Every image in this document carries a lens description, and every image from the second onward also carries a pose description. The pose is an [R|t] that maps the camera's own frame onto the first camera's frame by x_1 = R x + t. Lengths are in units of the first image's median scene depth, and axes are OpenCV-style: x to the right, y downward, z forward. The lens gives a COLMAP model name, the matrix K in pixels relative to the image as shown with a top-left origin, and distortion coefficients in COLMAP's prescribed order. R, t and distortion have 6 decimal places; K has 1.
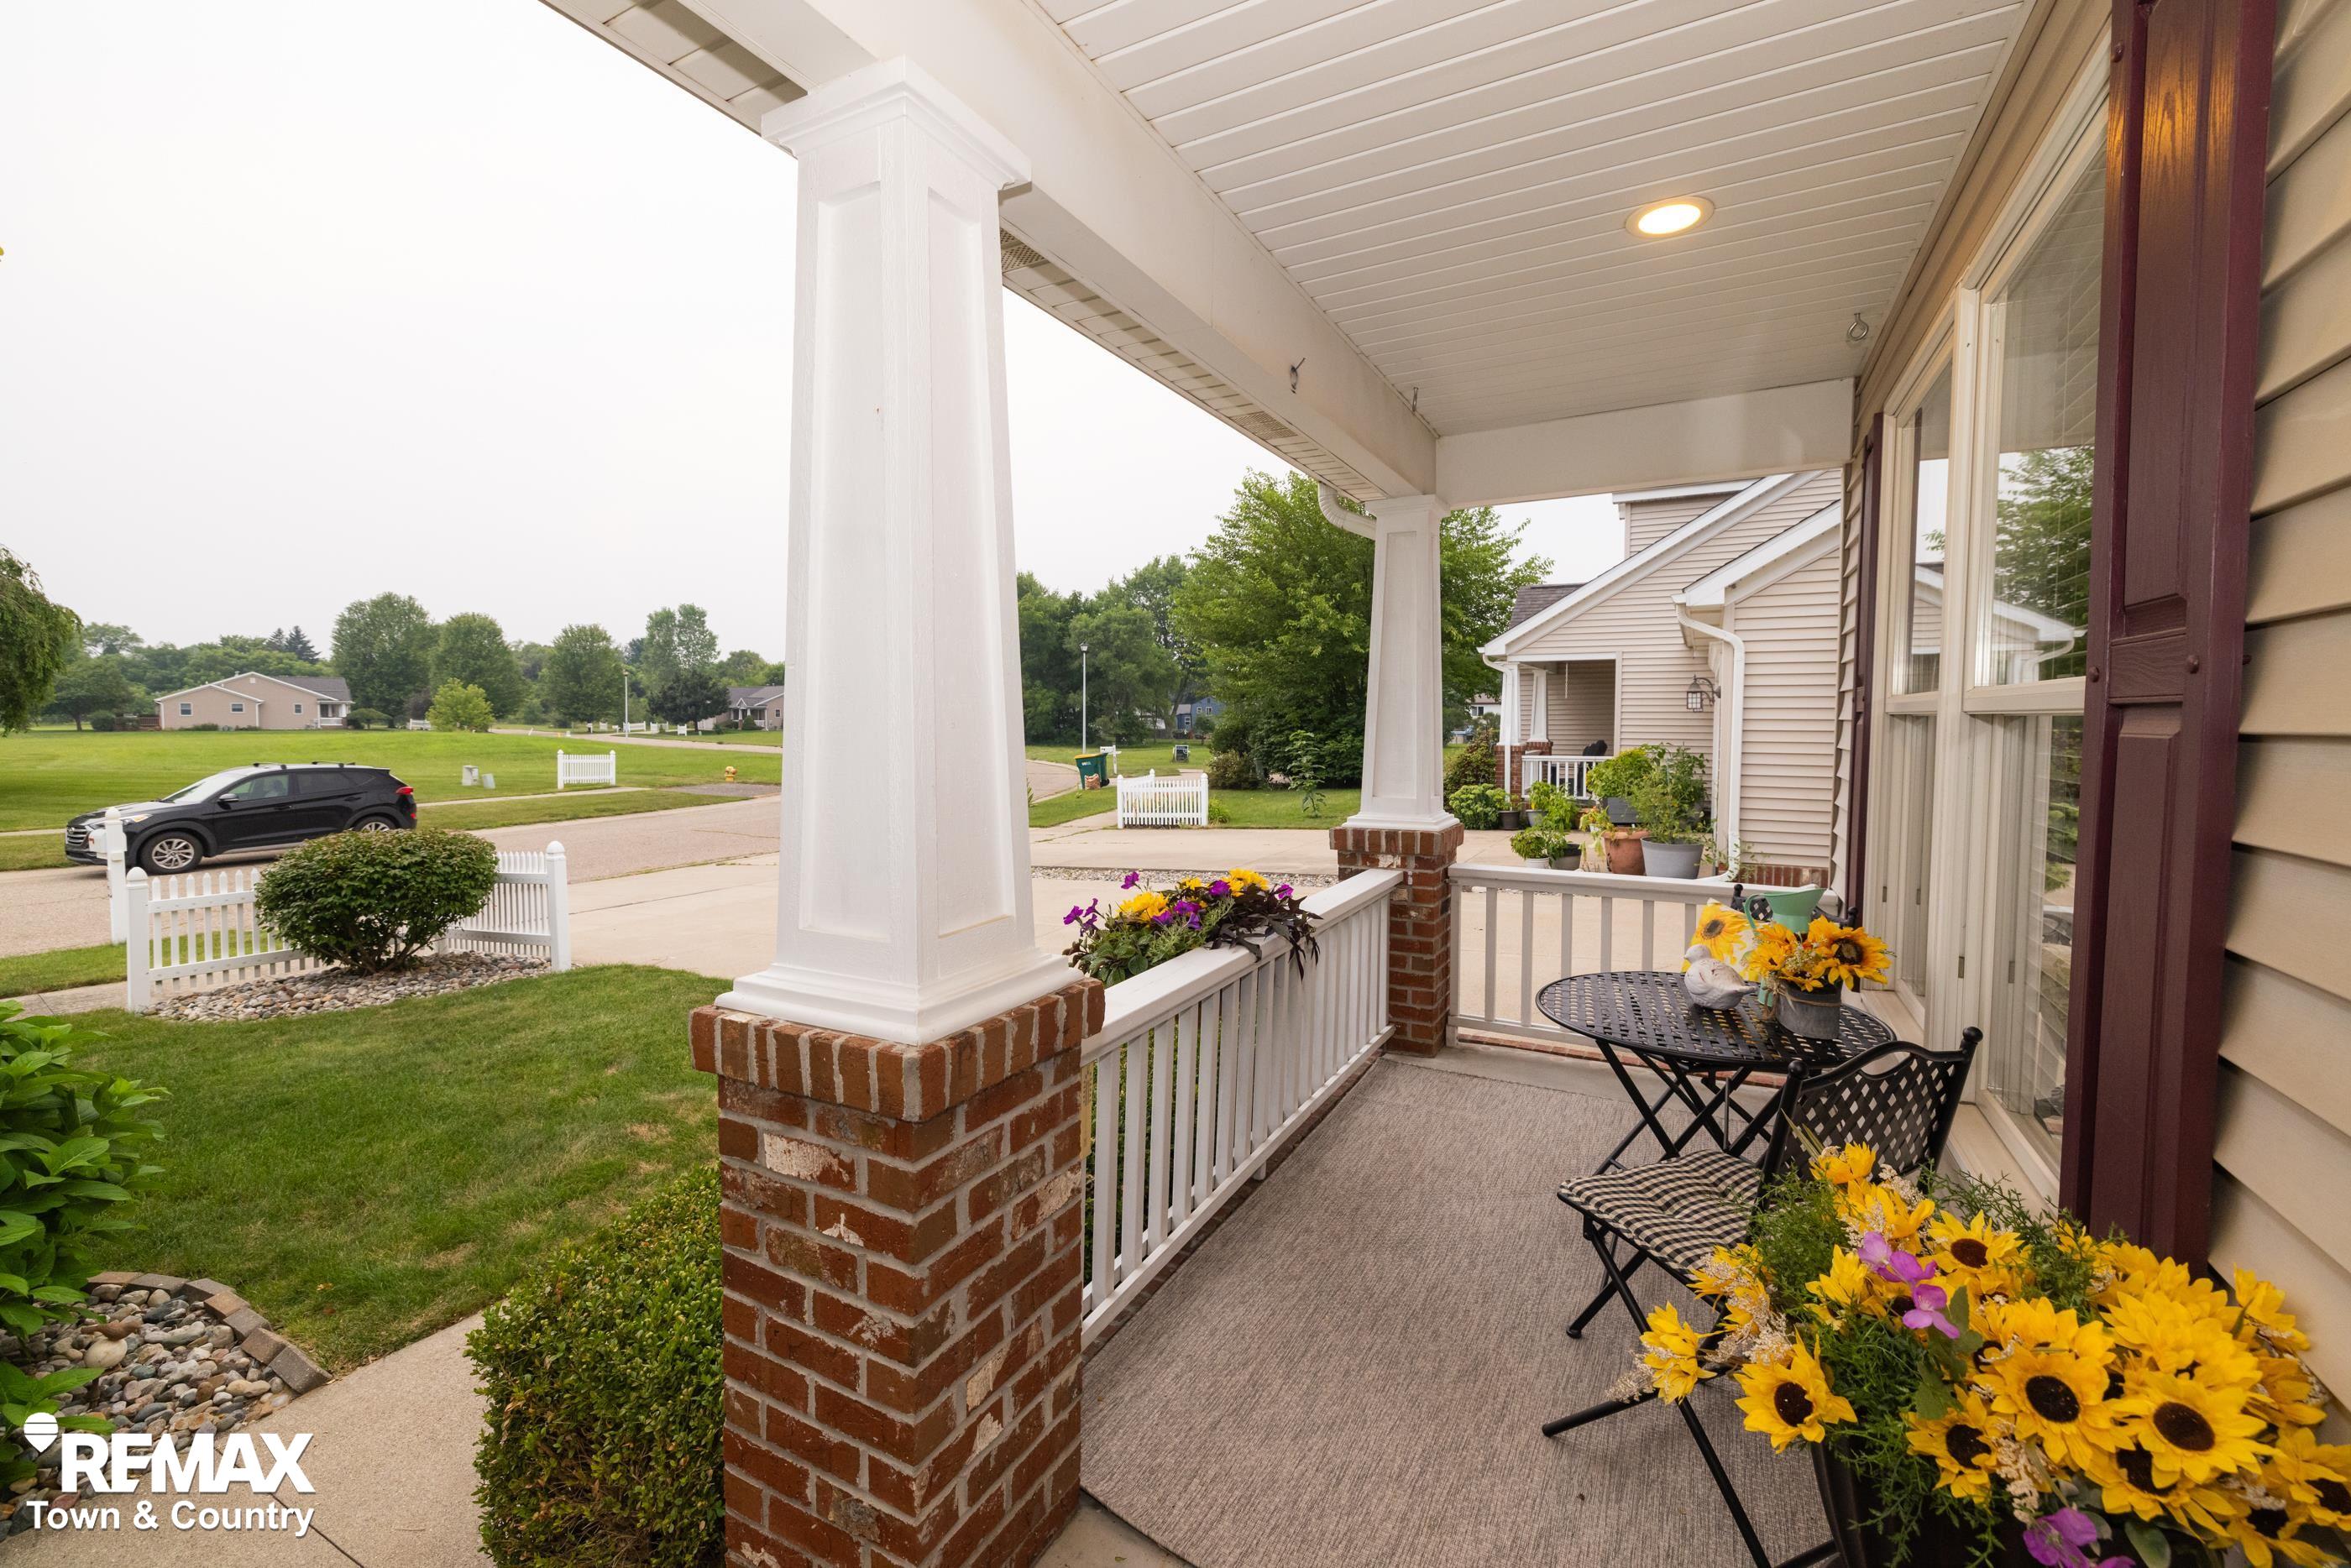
lens RADIAL K [[973.8, 0, 1172.3], [0, 973.8, 771.3], [0, 0, 1]] dist [-0.001728, 0.000105]
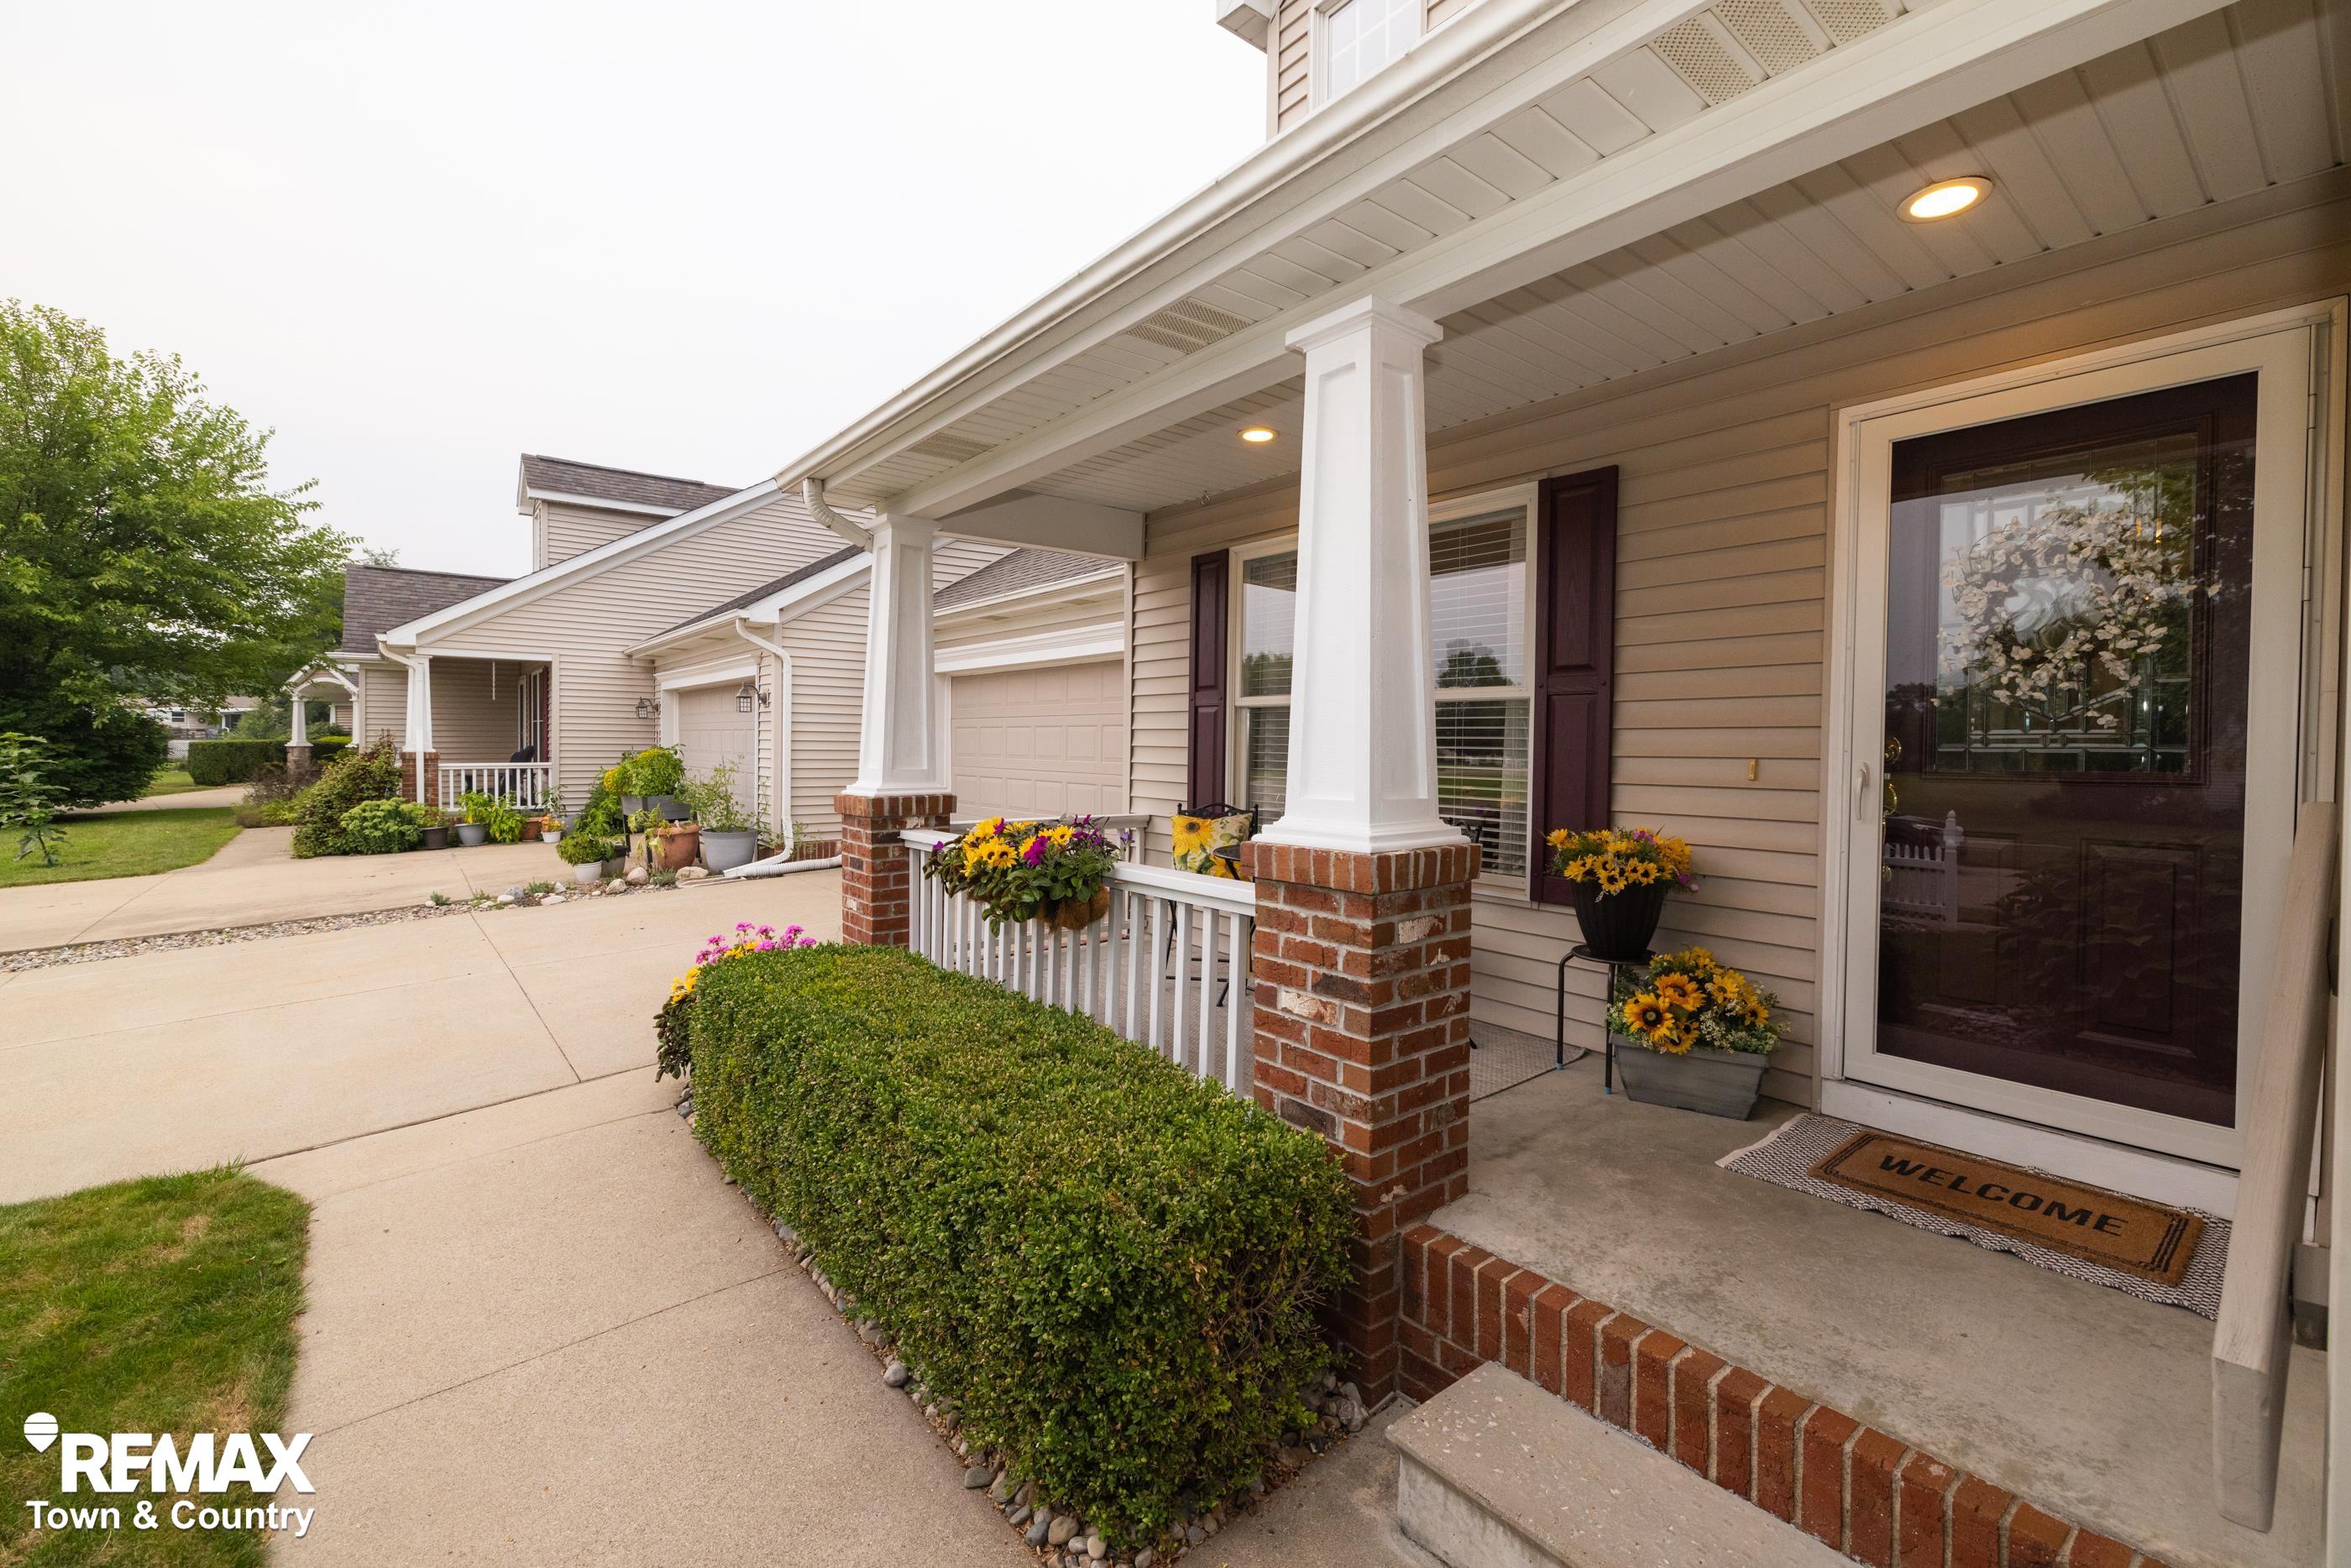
lens RADIAL K [[973.8, 0, 1160.9], [0, 973.8, 765.8], [0, 0, 1]] dist [-0.001728, 0.000105]
pose [[0.388505, -0.020173, 0.921226, -0.331853], [0.040264, 0.999177, 0.004900, 0.013302], [-0.920567, 0.035189, 0.388997, 0.115200]]
